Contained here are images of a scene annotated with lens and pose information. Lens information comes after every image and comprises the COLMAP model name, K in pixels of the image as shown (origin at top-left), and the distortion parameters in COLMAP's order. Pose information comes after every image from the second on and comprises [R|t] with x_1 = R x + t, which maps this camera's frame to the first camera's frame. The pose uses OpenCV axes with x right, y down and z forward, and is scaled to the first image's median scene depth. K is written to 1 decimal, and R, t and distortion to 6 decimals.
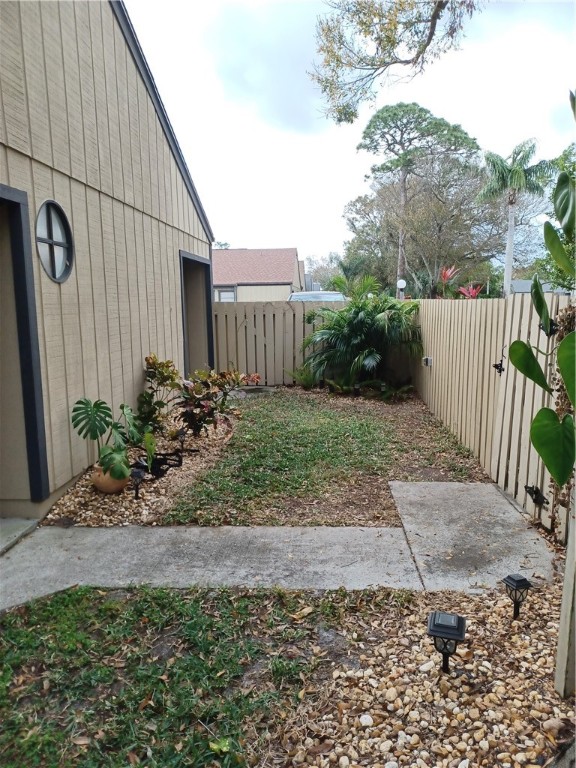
lens RADIAL K [[562.3, 0, 288.0], [0, 562.3, 384.0], [0, 0, 1]] dist [0.048541, -0.006059]
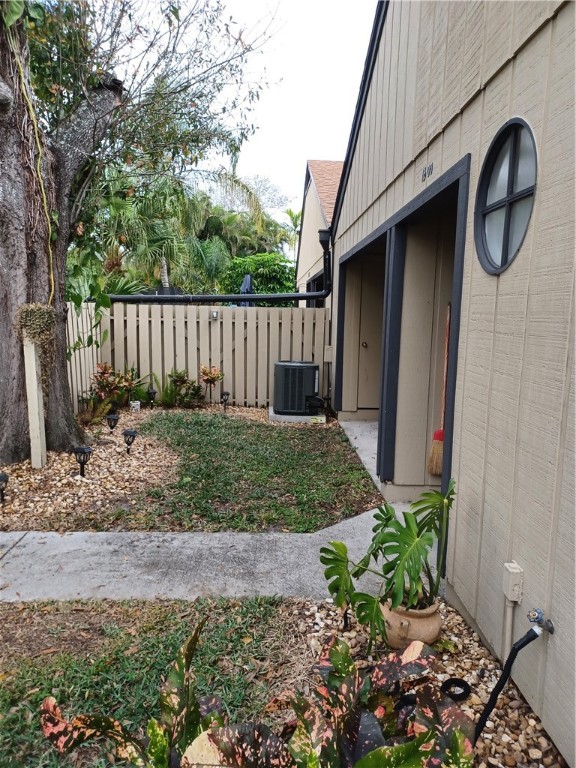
lens RADIAL K [[562.3, 0, 288.0], [0, 562.3, 384.0], [0, 0, 1]] dist [0.048541, -0.006059]
pose [[-0.996245, -0.002269, -0.086546, -0.176590], [-0.026404, 0.959996, 0.278764, -0.250978], [0.082451, 0.280003, -0.956452, 1.725565]]
